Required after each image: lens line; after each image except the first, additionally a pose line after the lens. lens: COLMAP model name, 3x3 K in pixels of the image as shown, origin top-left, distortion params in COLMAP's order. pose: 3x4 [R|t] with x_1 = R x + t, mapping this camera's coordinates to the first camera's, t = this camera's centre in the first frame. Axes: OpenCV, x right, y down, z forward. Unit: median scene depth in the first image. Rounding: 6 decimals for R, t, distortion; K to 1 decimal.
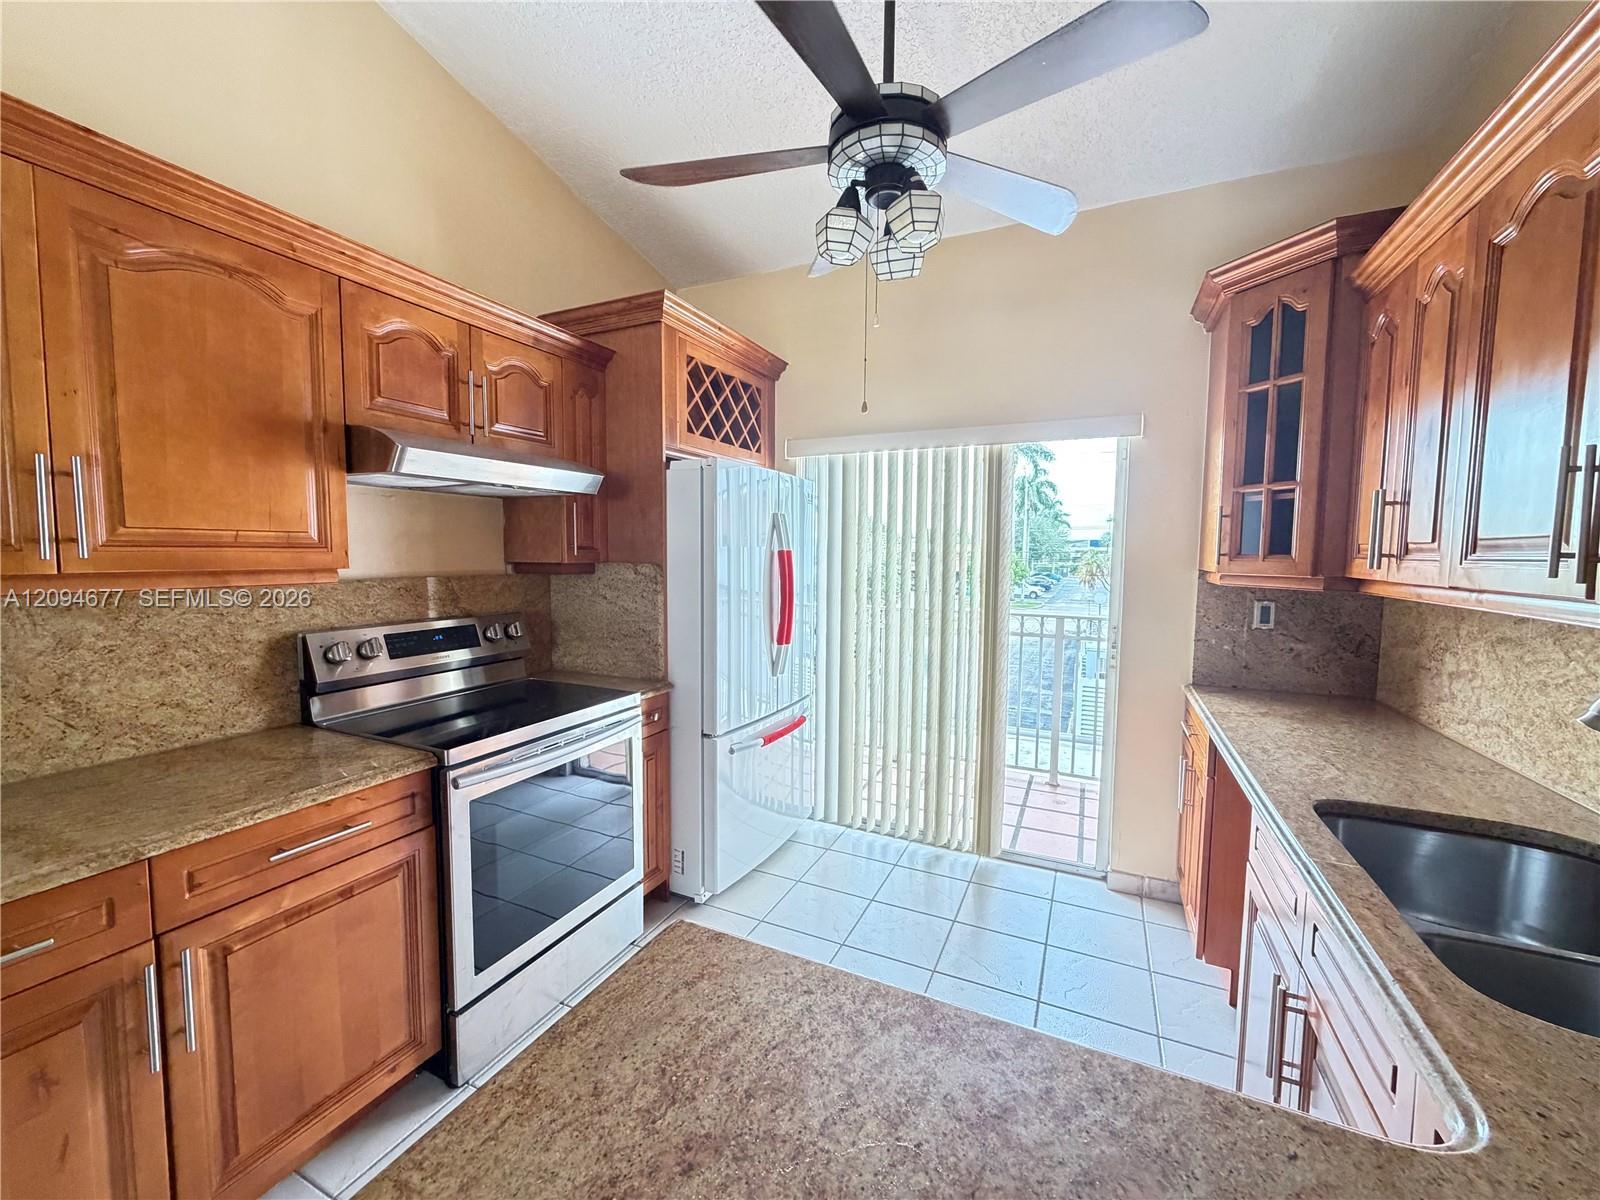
lens RADIAL K [[636.1, 0, 795.9], [0, 636.1, 597.2], [0, 0, 1]] dist [0.000849, 0.000030]
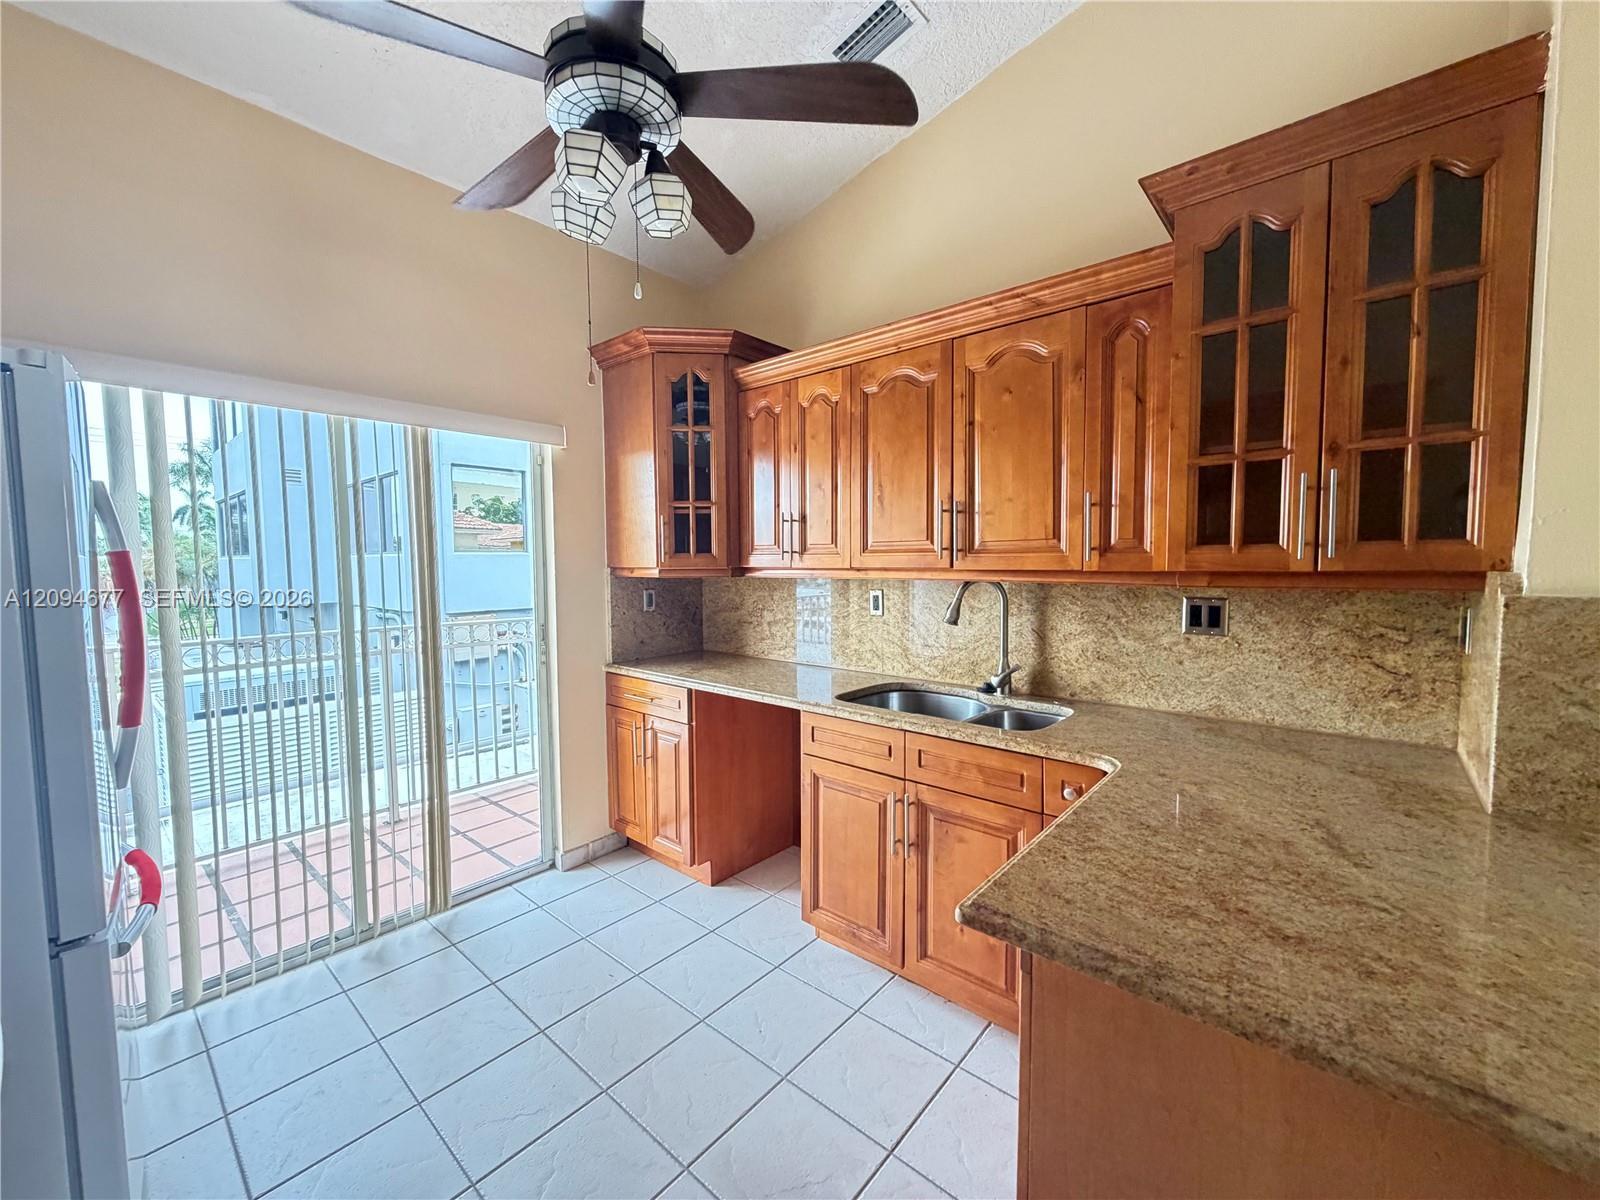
lens RADIAL K [[636.1, 0, 795.9], [0, 636.1, 597.2], [0, 0, 1]] dist [0.000849, 0.000030]
pose [[0.271913, -0.067939, 0.959921, -0.467258], [0.078904, 0.995720, 0.048122, -0.018679], [-0.959082, 0.062656, 0.276110, 0.372861]]
